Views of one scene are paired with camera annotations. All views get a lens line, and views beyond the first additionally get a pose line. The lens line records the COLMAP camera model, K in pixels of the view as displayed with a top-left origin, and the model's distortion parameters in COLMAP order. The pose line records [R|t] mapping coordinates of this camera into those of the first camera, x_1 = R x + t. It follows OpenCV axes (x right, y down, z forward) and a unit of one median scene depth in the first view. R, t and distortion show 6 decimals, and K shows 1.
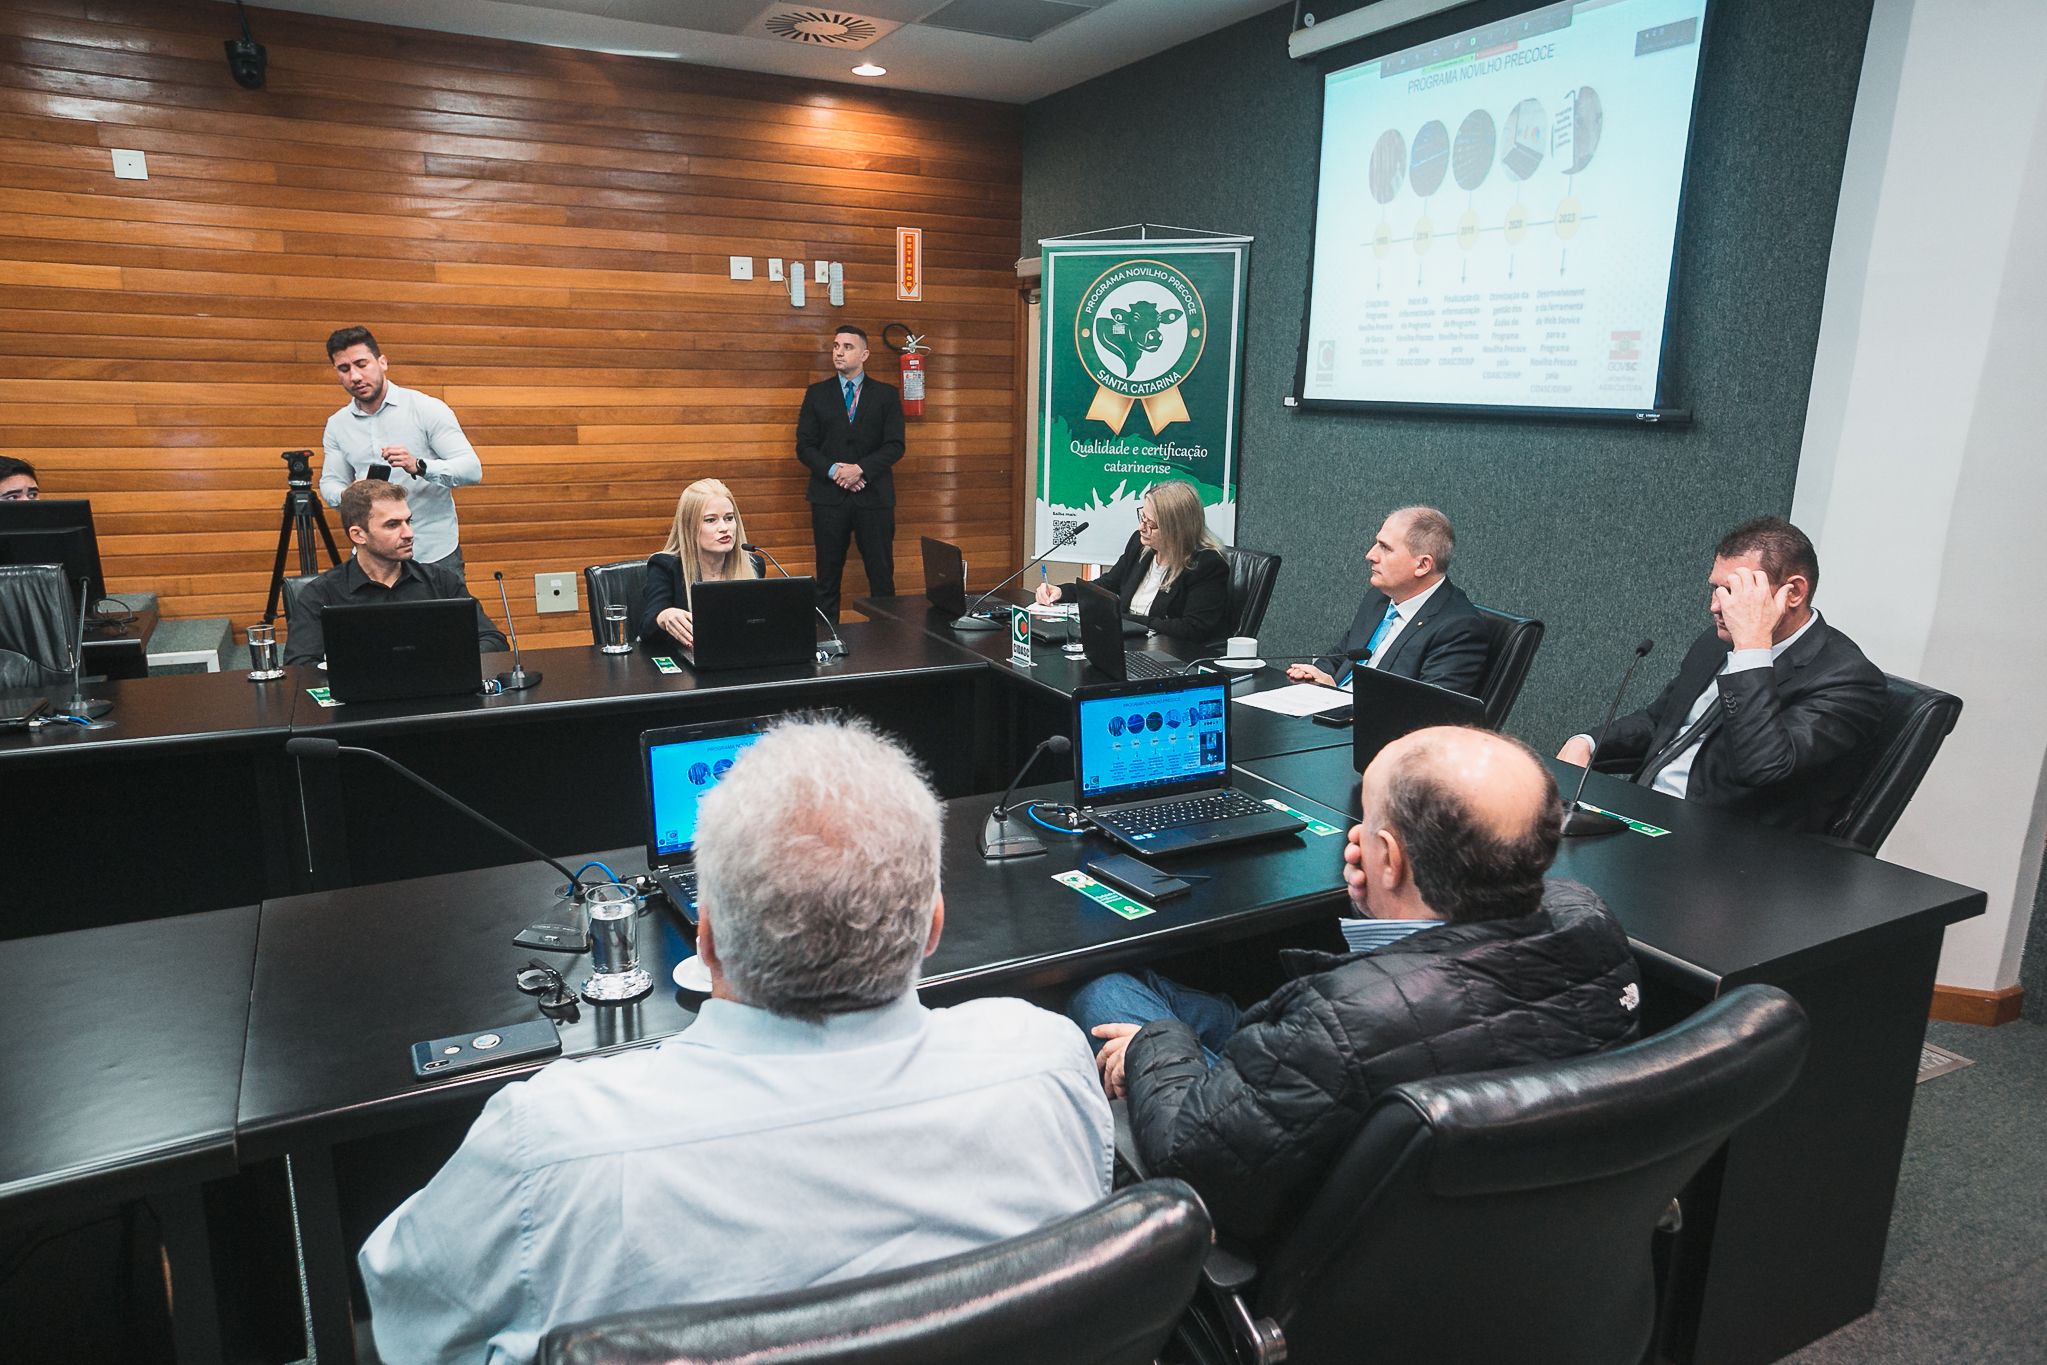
lens RADIAL K [[1314.1, 0, 1018.3], [0, 1314.1, 703.1], [0, 0, 1]] dist [0.038722, 0.021364]
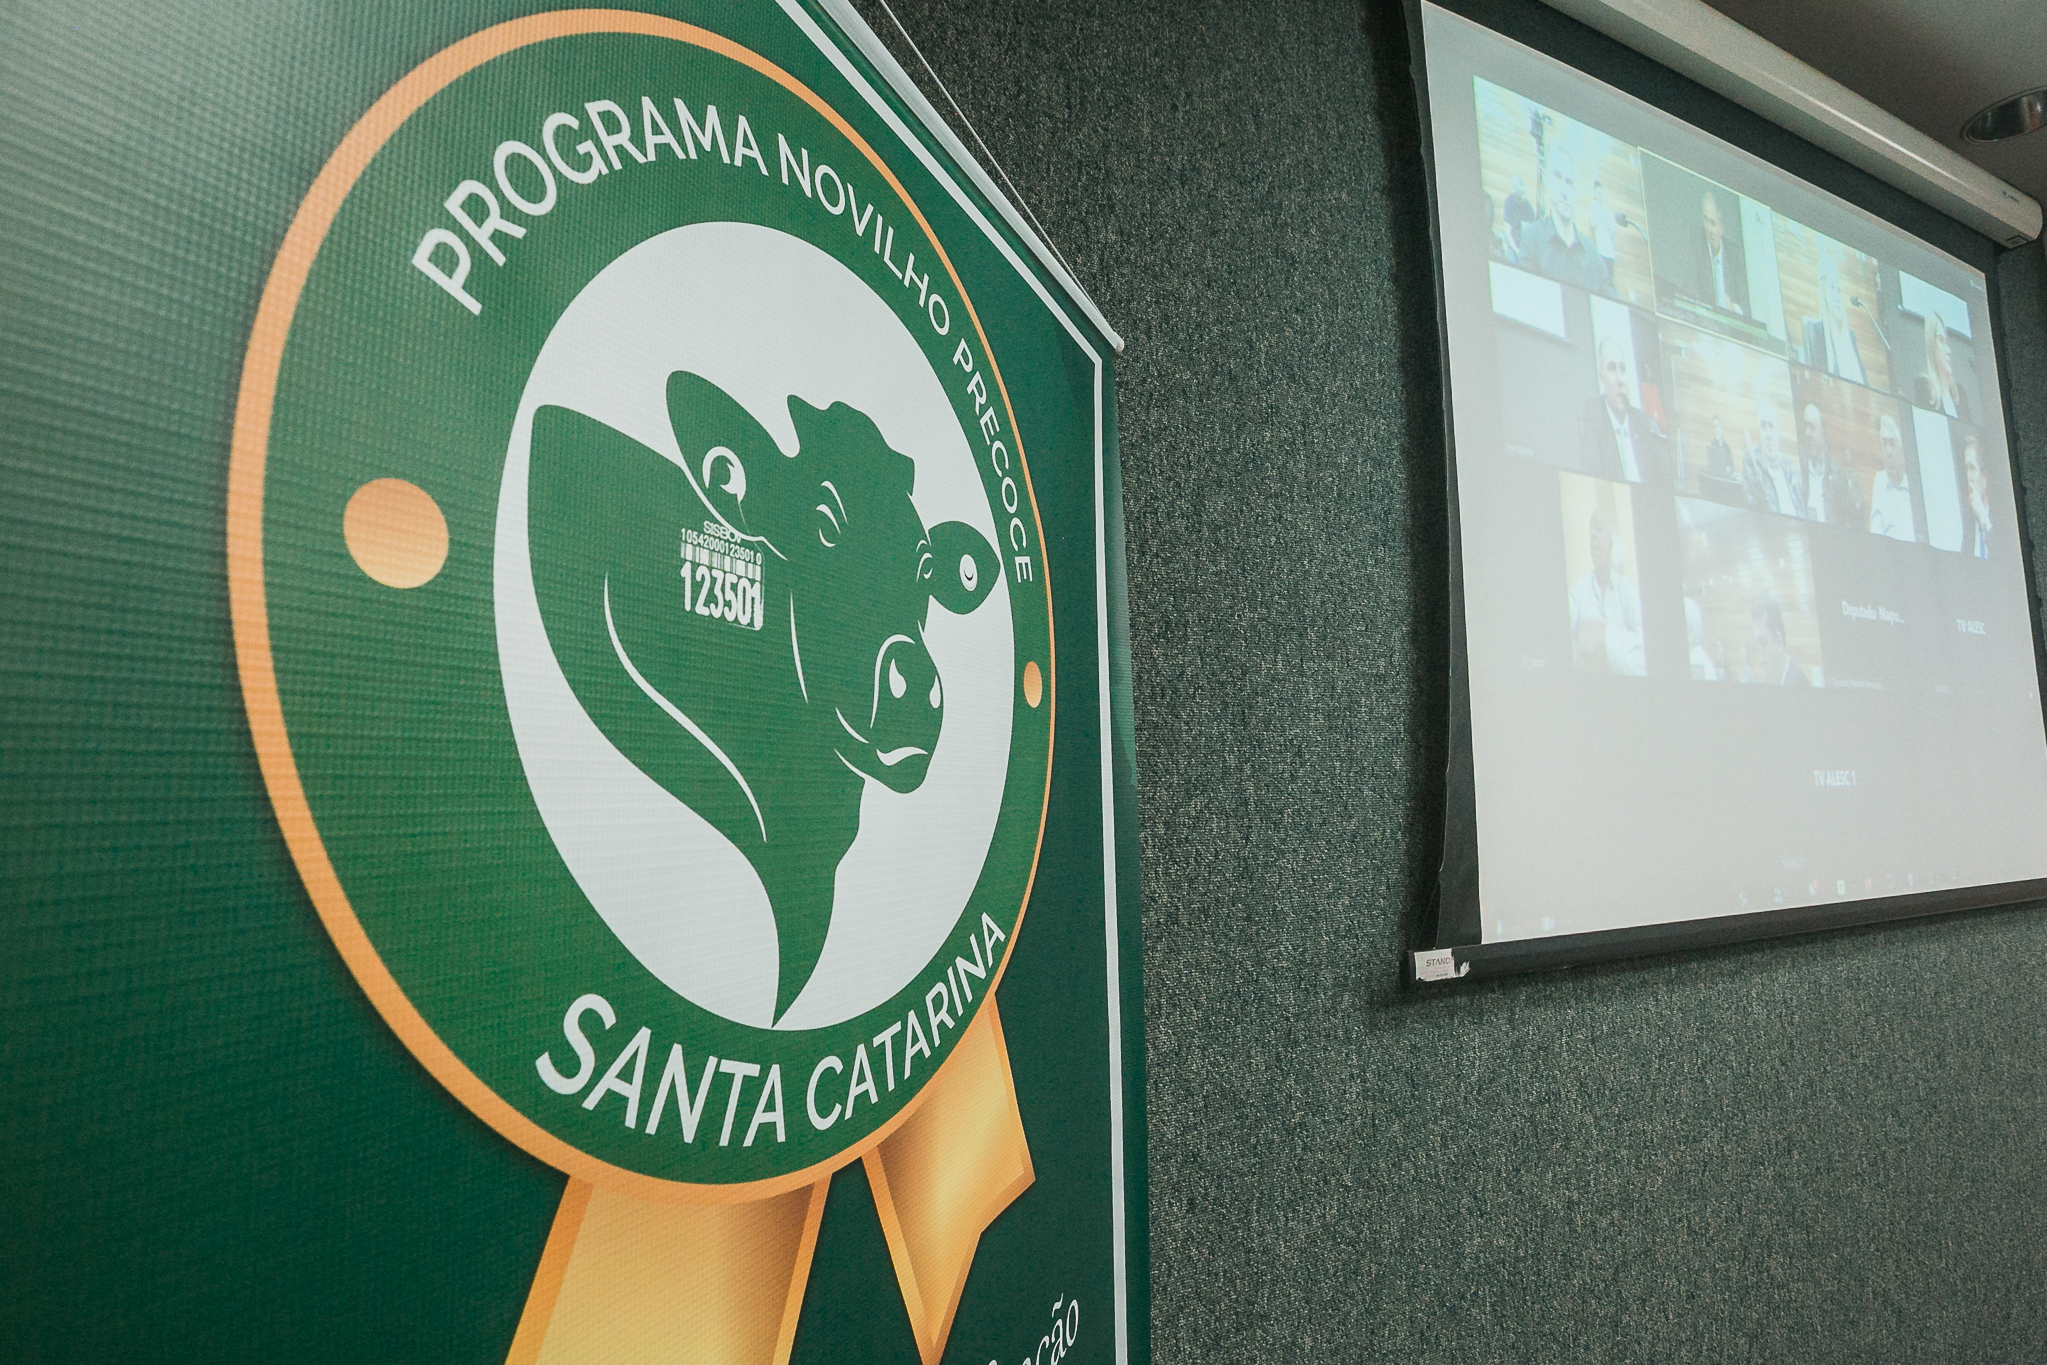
lens RADIAL K [[1002.1, 0, 1045.9], [0, 1002.1, 709.3], [0, 0, 1]] dist [-0.044649, 0.000426]
pose [[0.041222, 0.073893, 0.996414, -0.000930], [0.253568, 0.963838, -0.081967, -0.261375], [-0.966439, 0.256038, 0.020995, 0.979128]]
